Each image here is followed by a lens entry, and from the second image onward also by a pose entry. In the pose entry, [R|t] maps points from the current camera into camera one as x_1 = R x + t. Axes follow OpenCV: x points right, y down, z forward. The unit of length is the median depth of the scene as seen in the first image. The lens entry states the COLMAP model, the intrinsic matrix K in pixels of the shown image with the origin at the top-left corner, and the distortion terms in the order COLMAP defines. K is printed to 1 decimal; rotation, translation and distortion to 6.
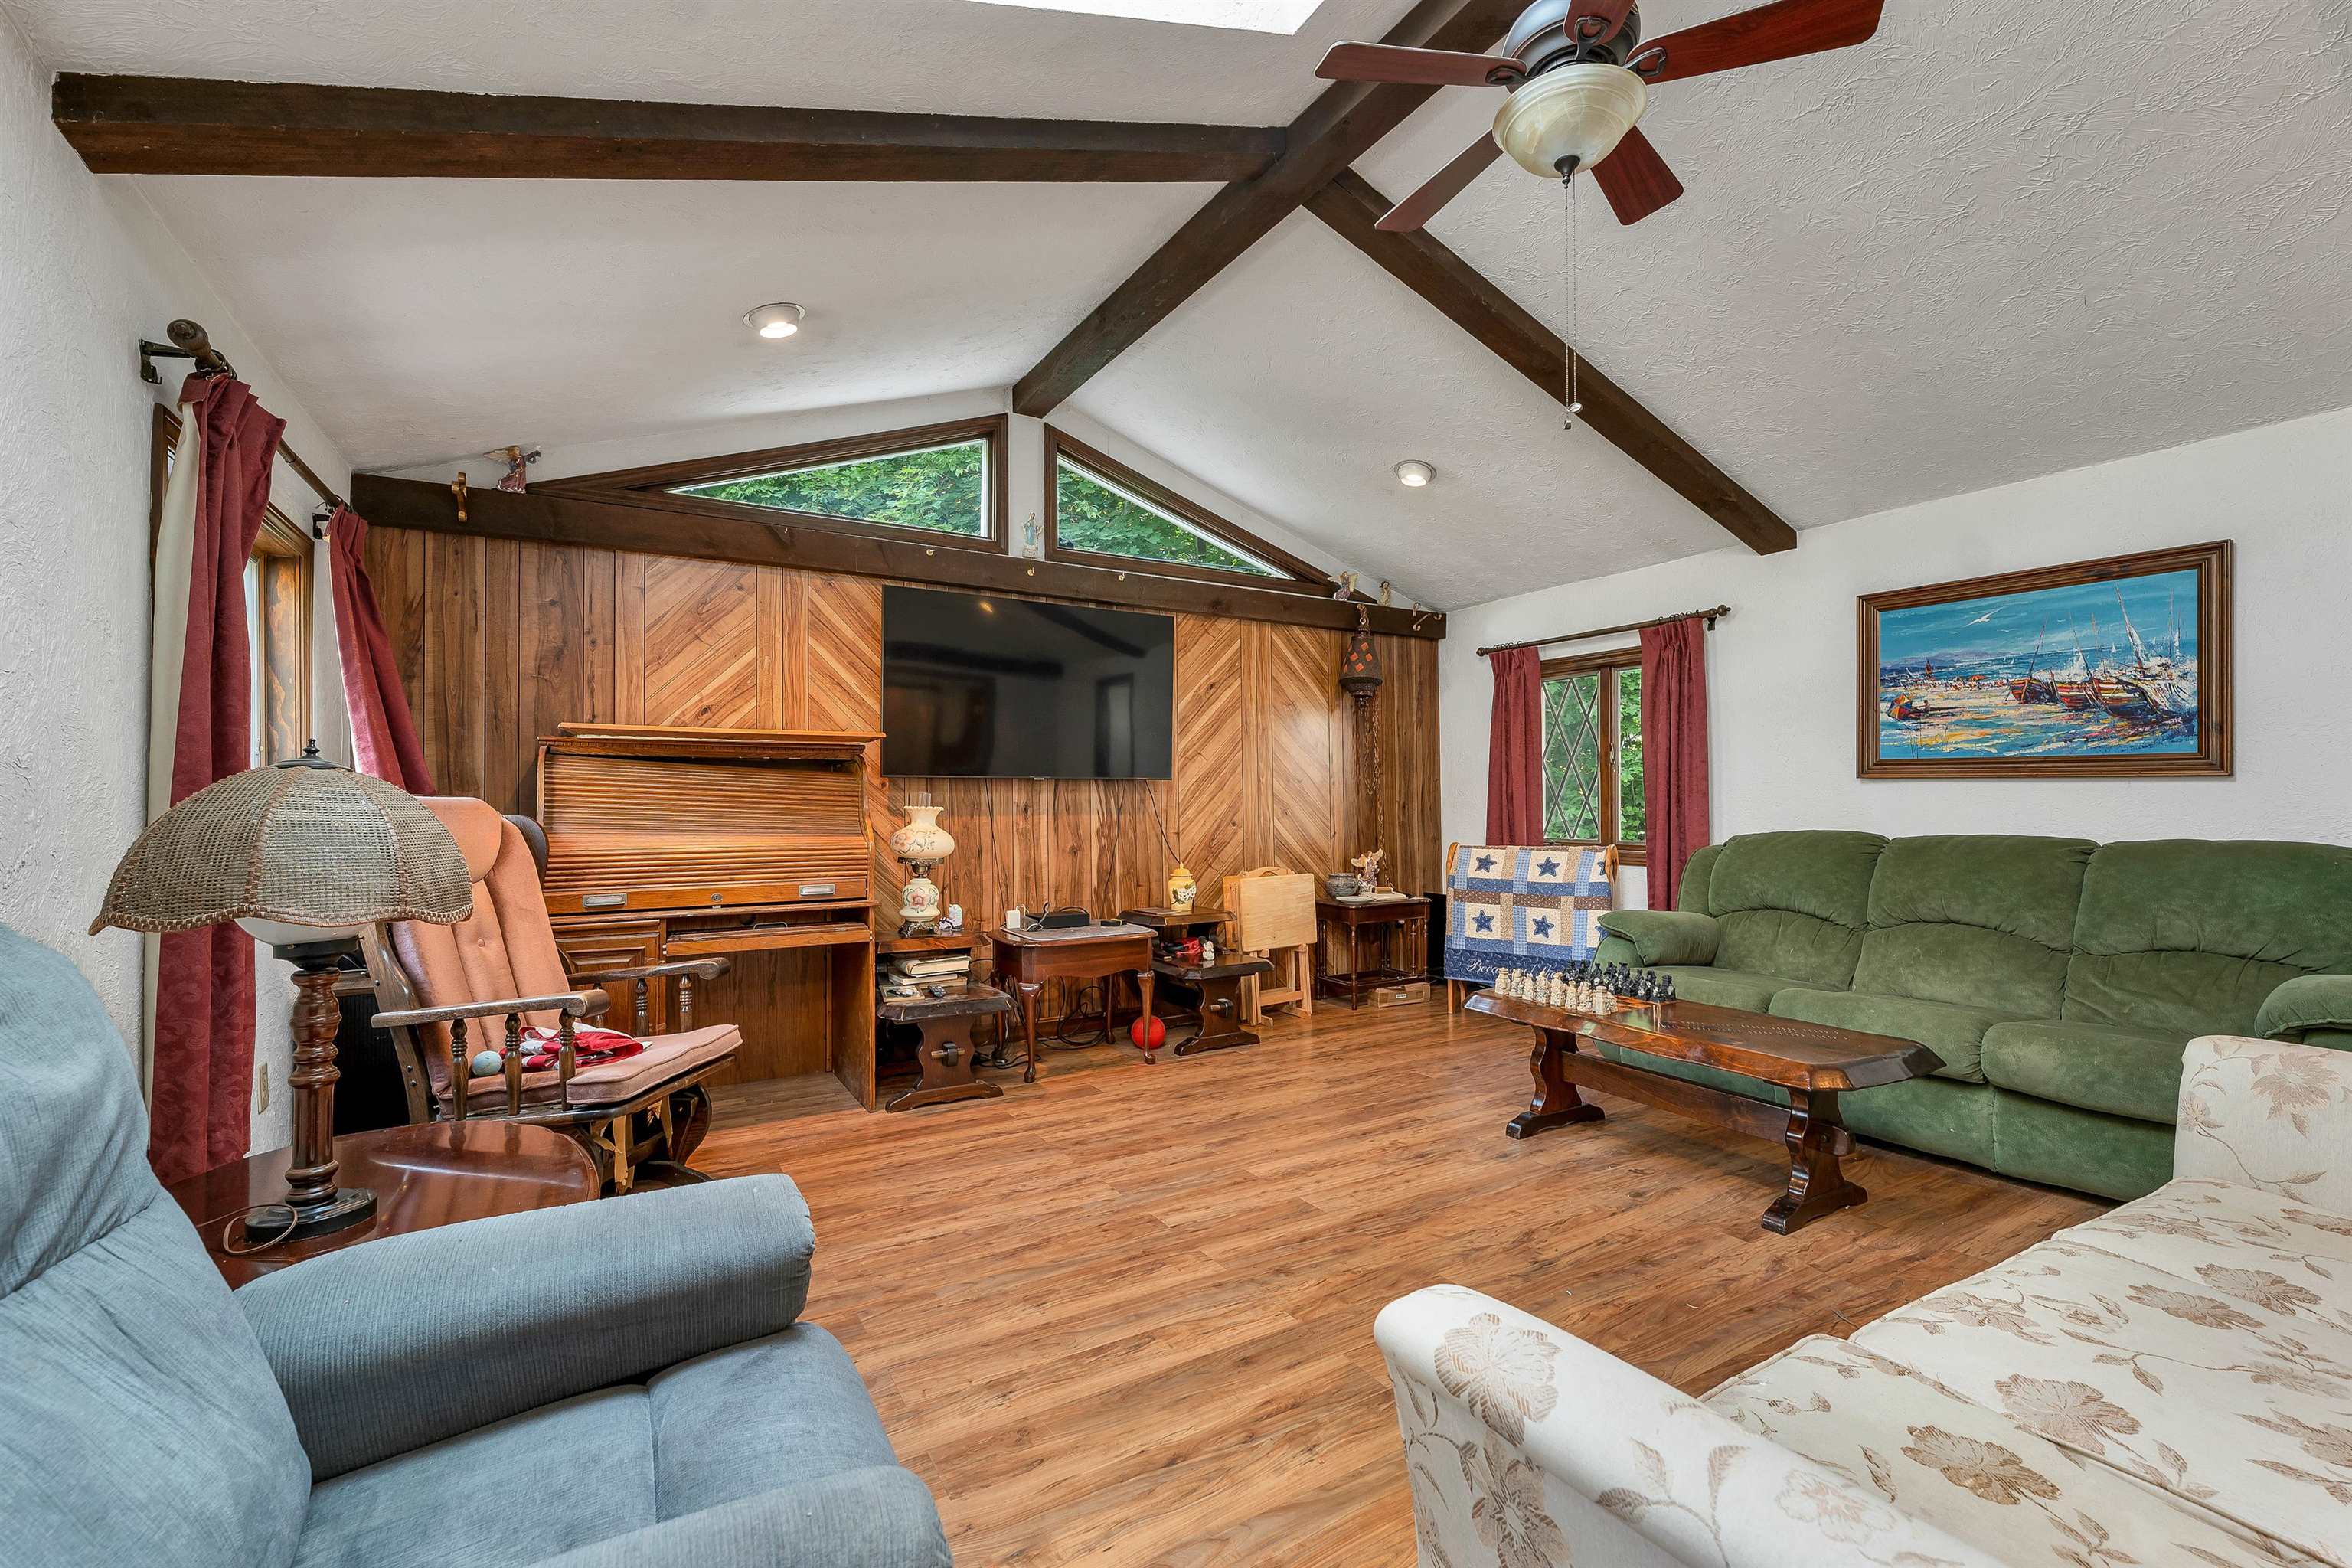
lens RADIAL K [[986.6, 0, 1142.7], [0, 986.6, 791.0], [0, 0, 1]] dist [0.000740, 0.001433]
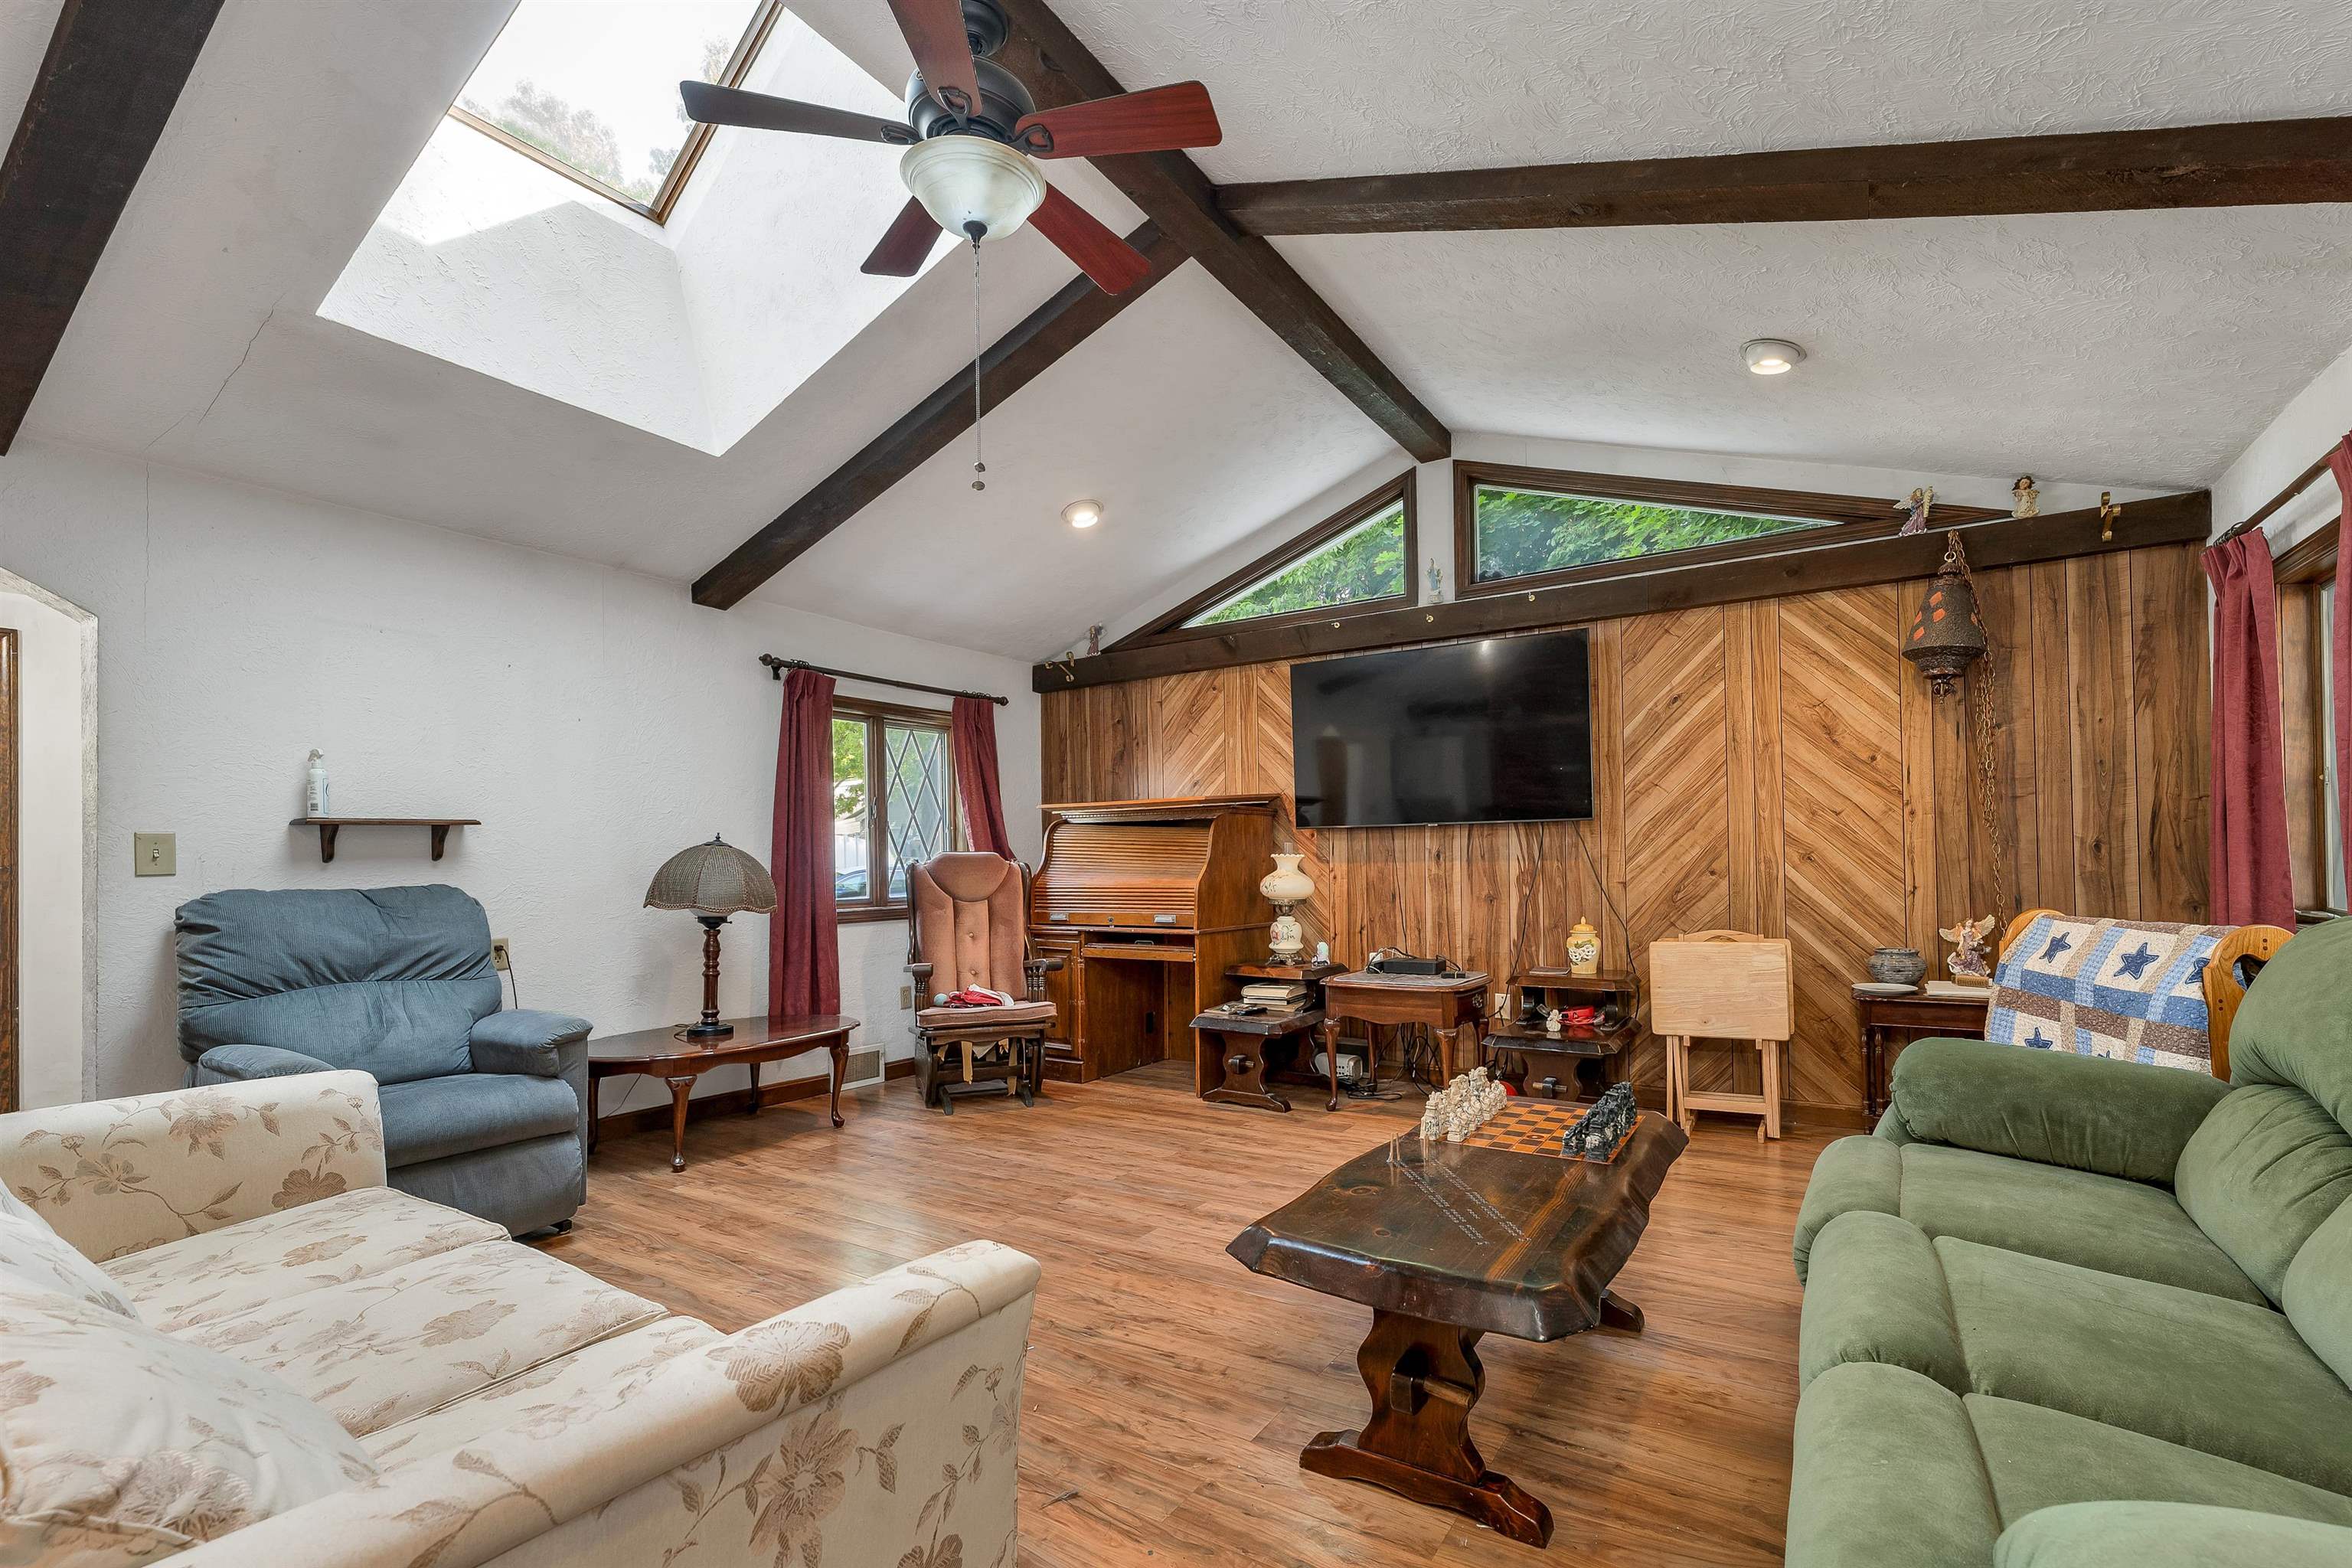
lens RADIAL K [[986.6, 0, 1227.1], [0, 986.6, 846.4], [0, 0, 1]] dist [0.000740, 0.001433]
pose [[0.483865, -0.012390, -0.875055, 0.645941], [0.023113, 0.999732, -0.001375, 0.005621], [0.874837, -0.019560, 0.484022, 0.325311]]
